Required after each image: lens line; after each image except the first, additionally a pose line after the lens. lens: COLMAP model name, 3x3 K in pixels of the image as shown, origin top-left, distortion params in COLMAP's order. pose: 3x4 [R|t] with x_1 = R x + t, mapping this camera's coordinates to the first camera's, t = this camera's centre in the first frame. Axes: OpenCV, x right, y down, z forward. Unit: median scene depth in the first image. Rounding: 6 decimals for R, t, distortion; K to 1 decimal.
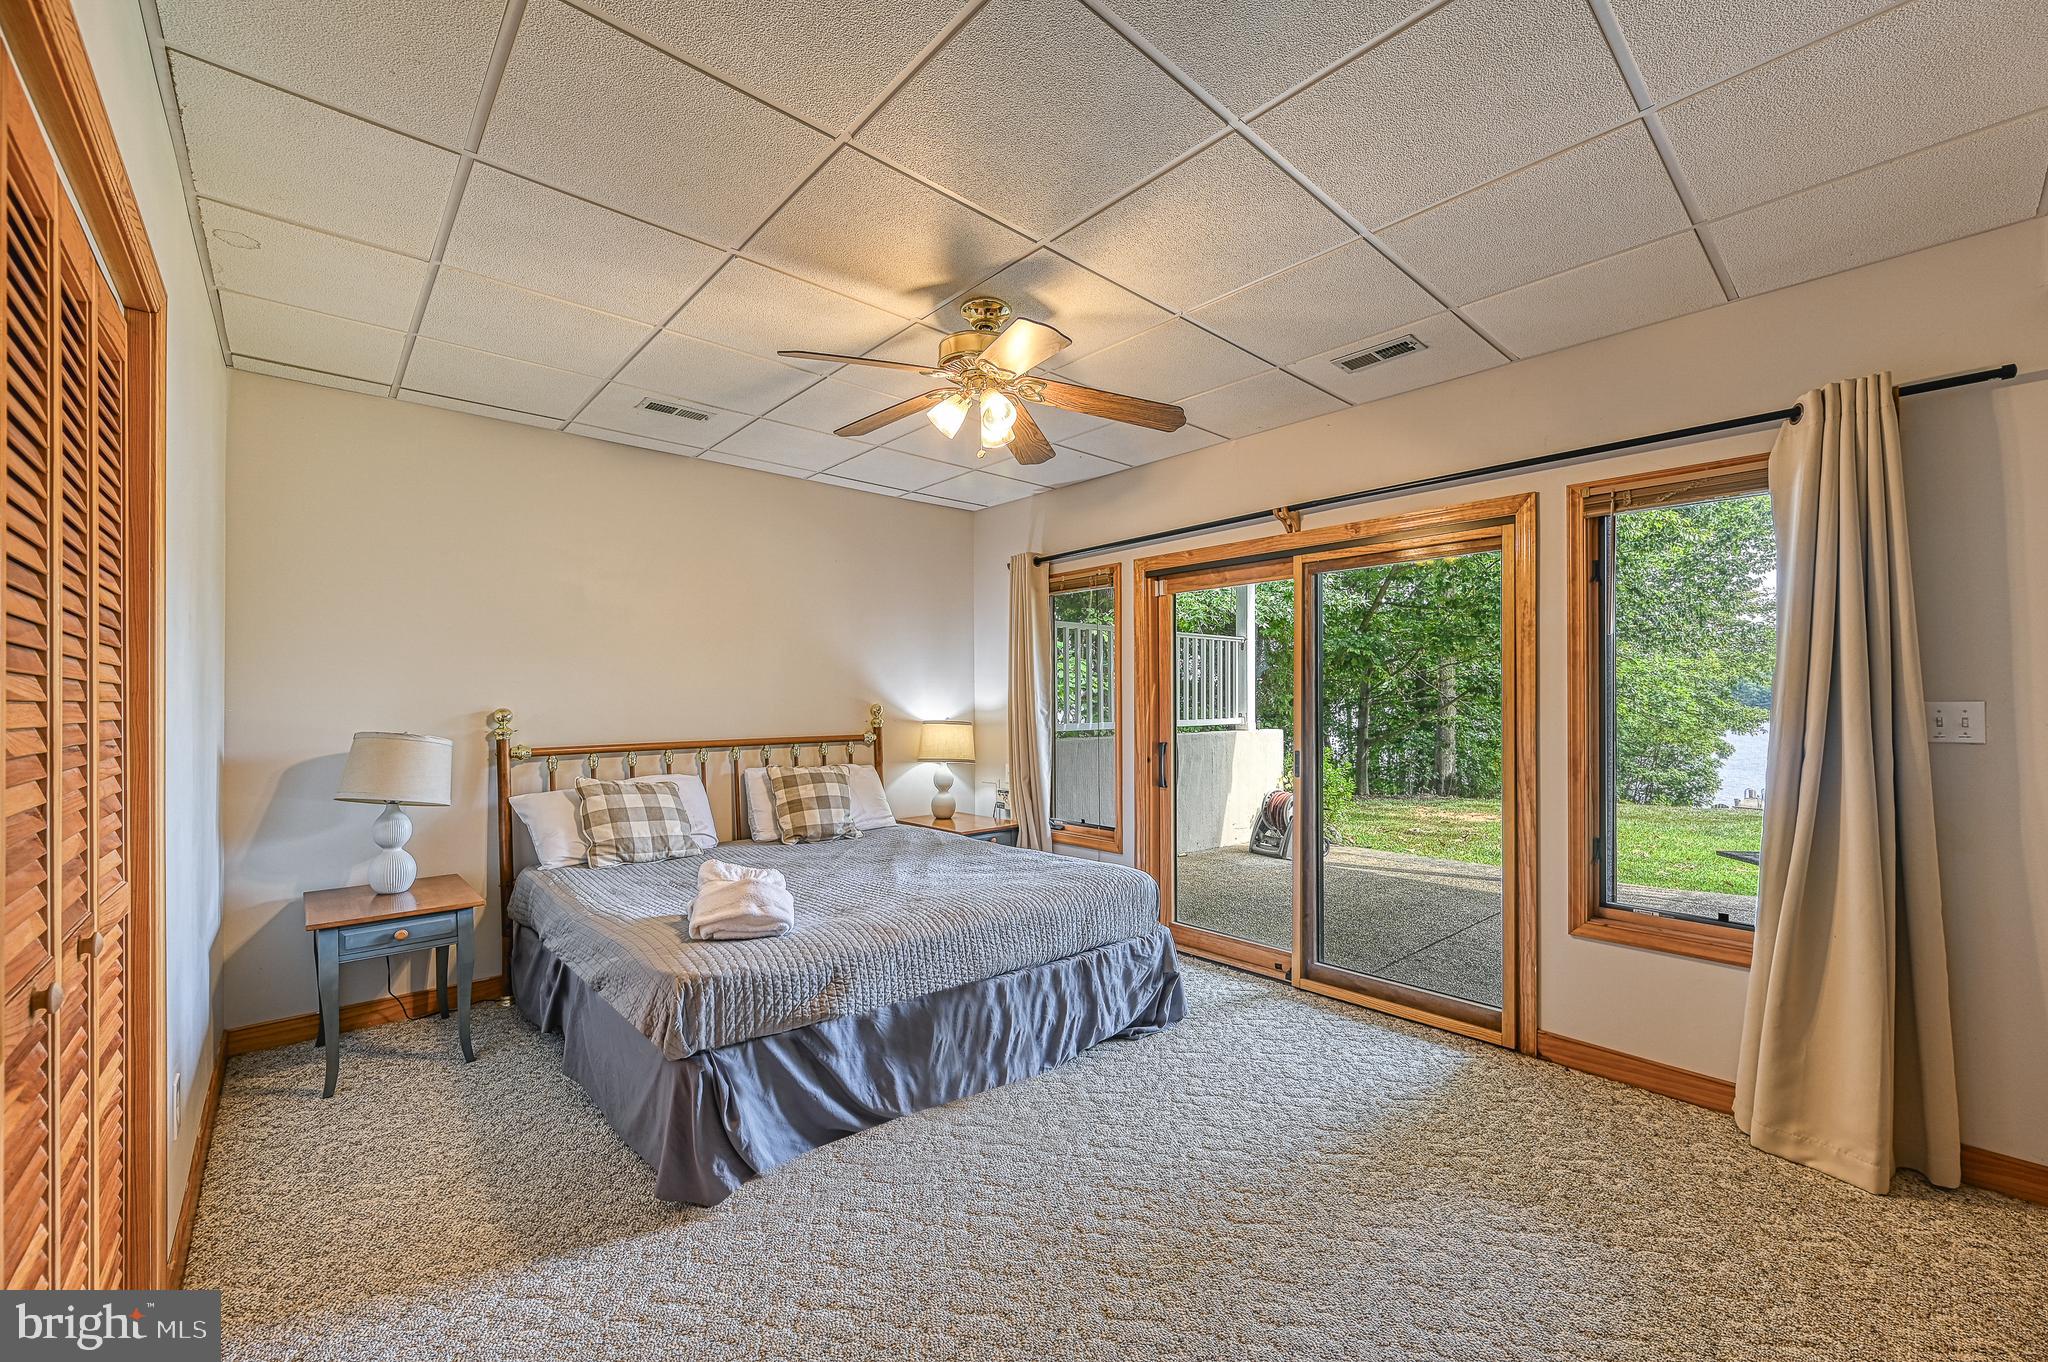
lens RADIAL K [[812.1, 0, 1012.9], [0, 812.1, 694.9], [0, 0, 1]] dist [0.001117, 0.000964]
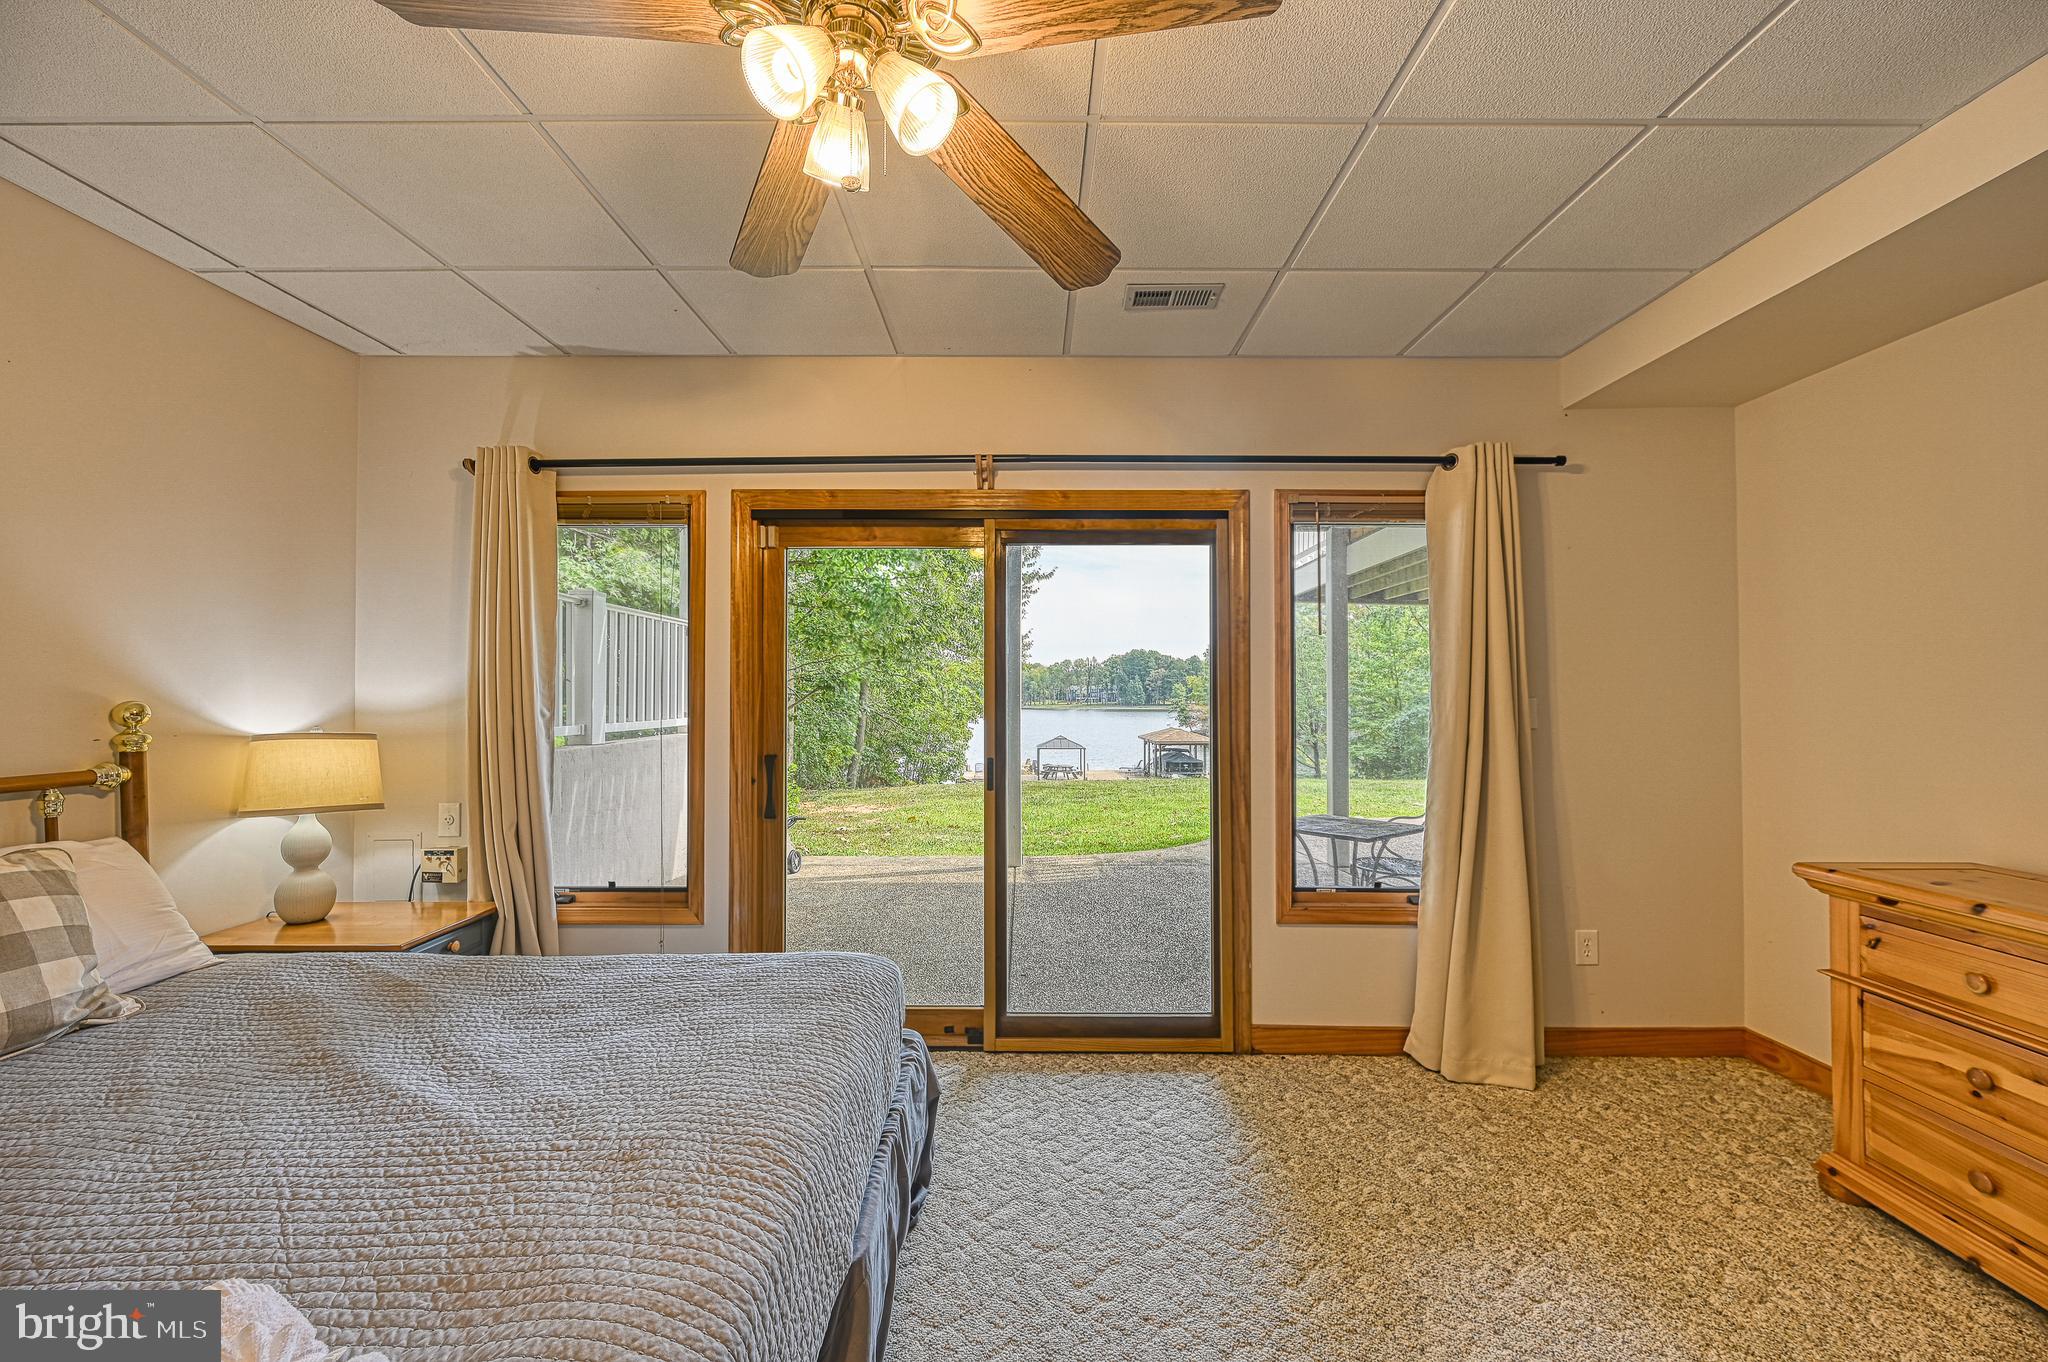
lens RADIAL K [[812.1, 0, 1031.7], [0, 812.1, 683.5], [0, 0, 1]] dist [0.001117, 0.000964]
pose [[0.665283, 0.014929, 0.746442, -0.189050], [-0.007607, 0.999884, -0.013217, 0.003855], [-0.746553, 0.003115, 0.665319, 0.349995]]
